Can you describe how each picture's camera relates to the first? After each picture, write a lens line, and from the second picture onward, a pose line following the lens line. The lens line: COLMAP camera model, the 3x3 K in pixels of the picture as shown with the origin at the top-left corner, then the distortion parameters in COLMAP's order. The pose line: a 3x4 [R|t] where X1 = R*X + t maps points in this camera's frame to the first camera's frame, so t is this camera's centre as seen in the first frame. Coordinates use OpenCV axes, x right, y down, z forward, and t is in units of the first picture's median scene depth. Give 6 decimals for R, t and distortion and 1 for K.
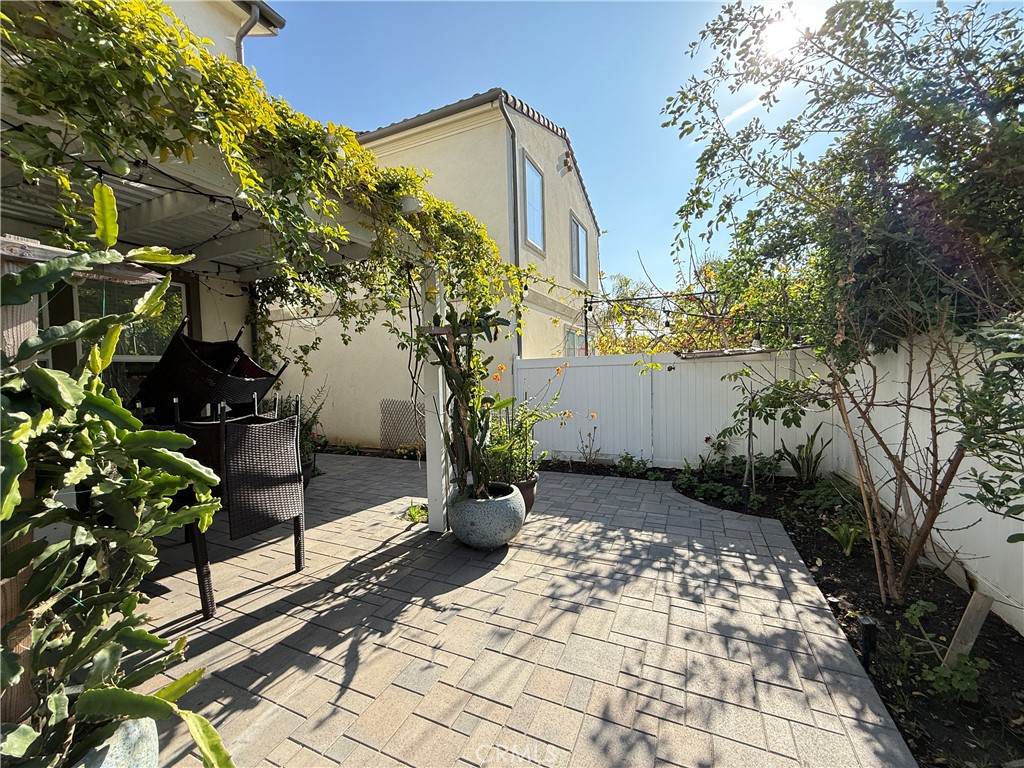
lens RADIAL K [[408.4, 0, 513.8], [0, 408.4, 386.4], [0, 0, 1]] dist [-0.000024, 0.000311]
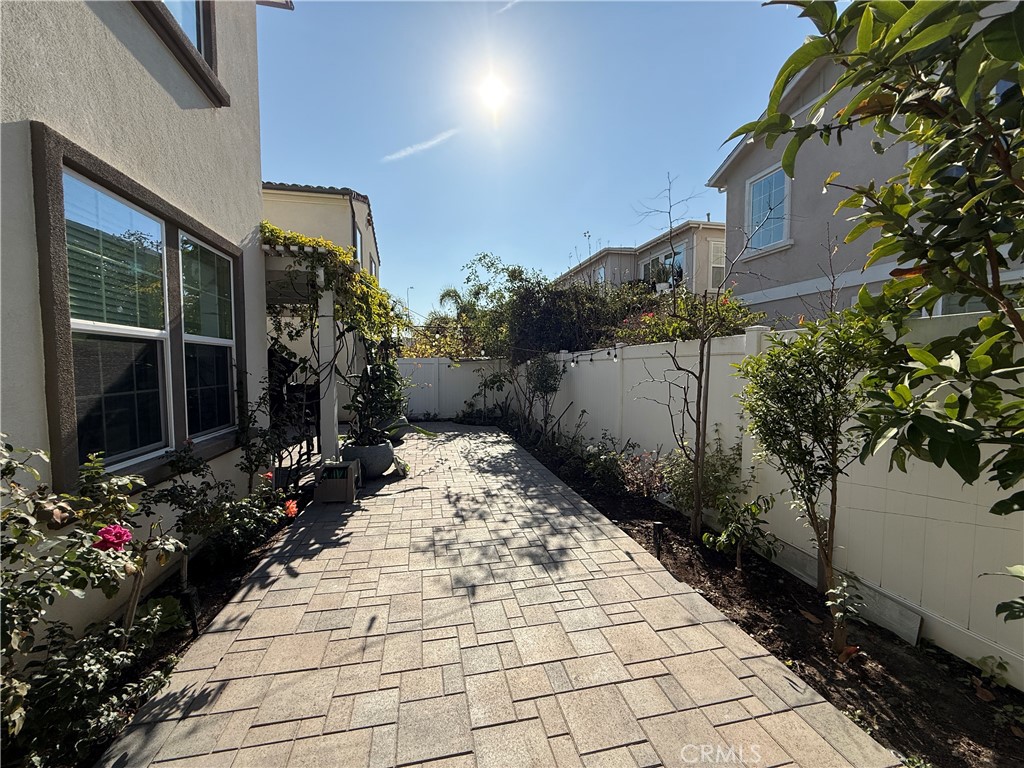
lens RADIAL K [[408.4, 0, 513.1], [0, 408.4, 387.6], [0, 0, 1]] dist [-0.000024, 0.000311]
pose [[0.807116, -0.003099, 0.590385, -0.632722], [0.000849, 0.999991, 0.004088, 0.060327], [-0.590392, -0.002798, 0.807111, -0.924085]]
